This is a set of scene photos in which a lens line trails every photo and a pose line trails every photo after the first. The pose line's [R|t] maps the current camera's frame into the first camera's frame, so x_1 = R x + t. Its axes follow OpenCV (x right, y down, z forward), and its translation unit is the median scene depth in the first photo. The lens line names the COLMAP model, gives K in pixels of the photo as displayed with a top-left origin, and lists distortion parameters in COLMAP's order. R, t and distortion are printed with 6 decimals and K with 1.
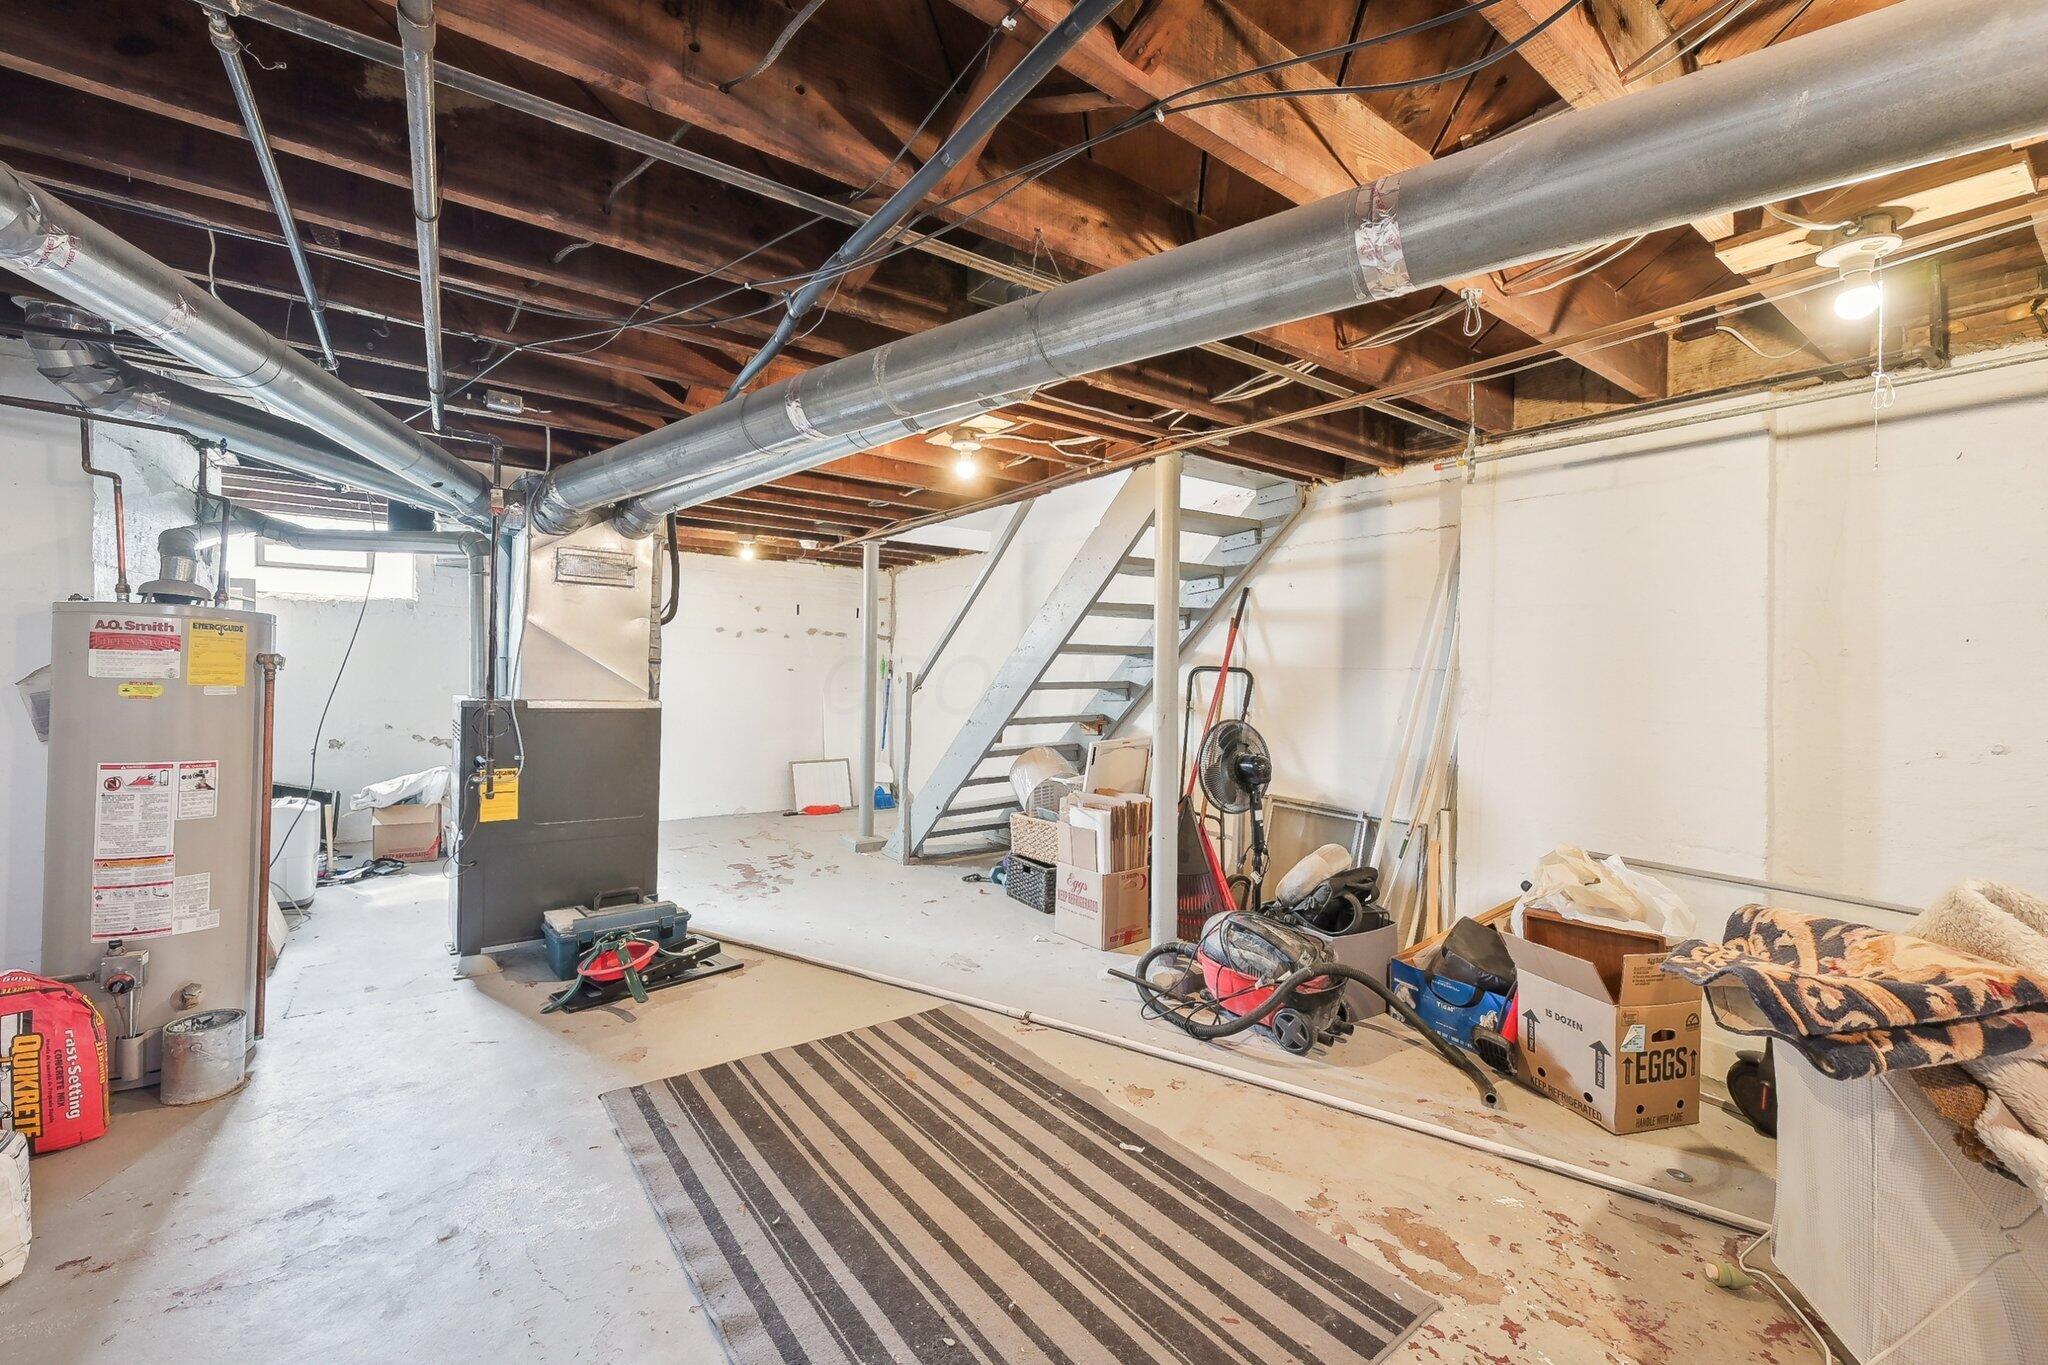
lens RADIAL K [[823.8, 0, 1019.4], [0, 823.8, 672.7], [0, 0, 1]] dist [0.000635, 0.001099]
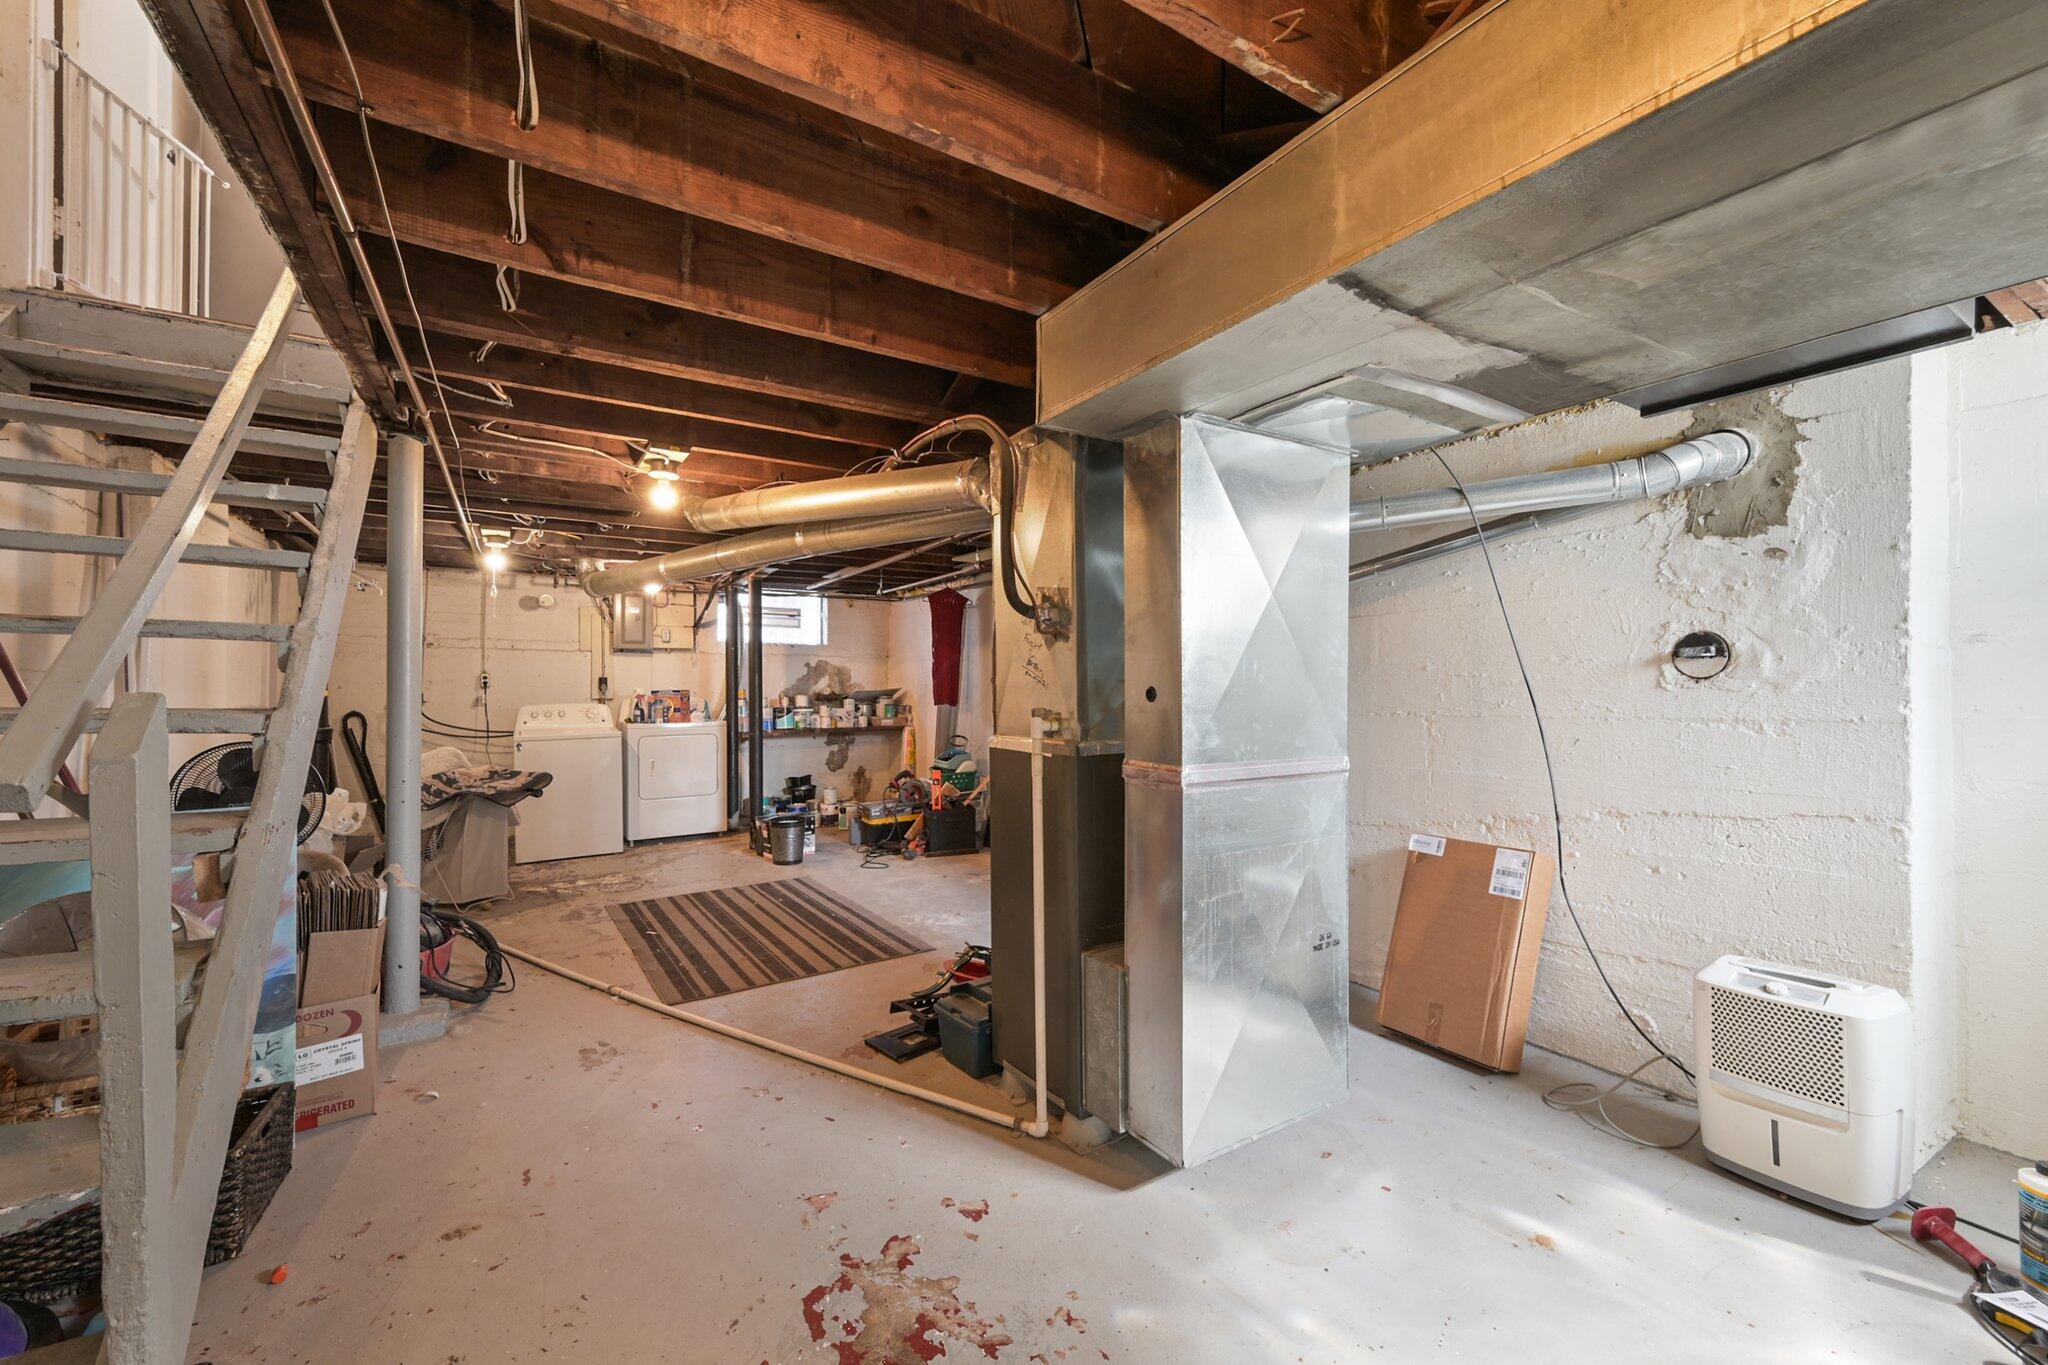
lens RADIAL K [[823.8, 0, 1024.0], [0, 823.8, 680.7], [0, 0, 1]] dist [0.000635, 0.001099]
pose [[-0.997312, -0.019315, 0.070679, -0.713643], [-0.020087, 0.999746, -0.010225, -0.008543], [-0.070464, -0.011617, -0.997447, 2.388387]]
